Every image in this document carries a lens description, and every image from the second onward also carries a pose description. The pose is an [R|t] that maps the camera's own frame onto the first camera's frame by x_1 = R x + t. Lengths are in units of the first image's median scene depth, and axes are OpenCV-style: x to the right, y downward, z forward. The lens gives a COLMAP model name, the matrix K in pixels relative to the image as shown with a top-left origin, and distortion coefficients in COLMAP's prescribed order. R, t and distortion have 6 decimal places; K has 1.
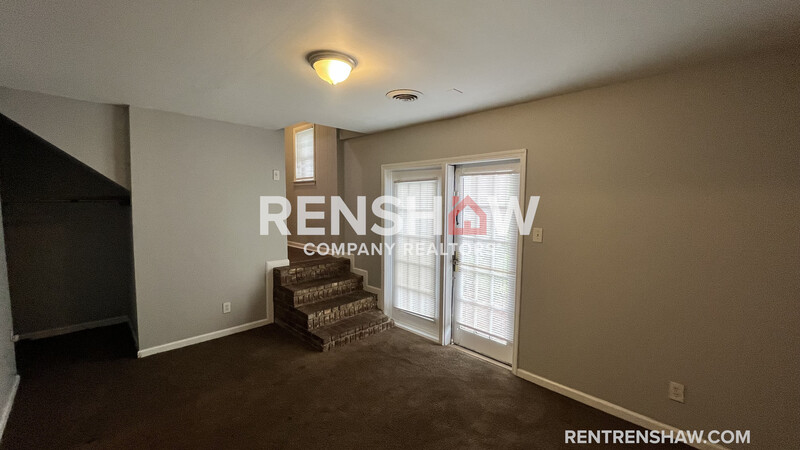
lens RADIAL K [[322.8, 0, 397.6], [0, 322.8, 224.7], [0, 0, 1]] dist [-0.000149, -0.000166]
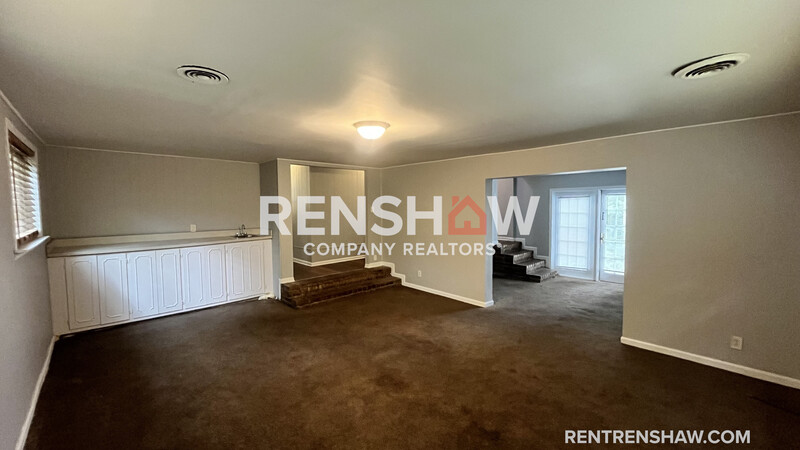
lens RADIAL K [[322.8, 0, 397.6], [0, 322.8, 224.7], [0, 0, 1]] dist [-0.000149, -0.000166]
pose [[0.999569, -0.010358, -0.027468, -0.961729], [0.009779, 0.999729, -0.021119, 0.056710], [0.027680, 0.020841, 0.999400, -0.959307]]
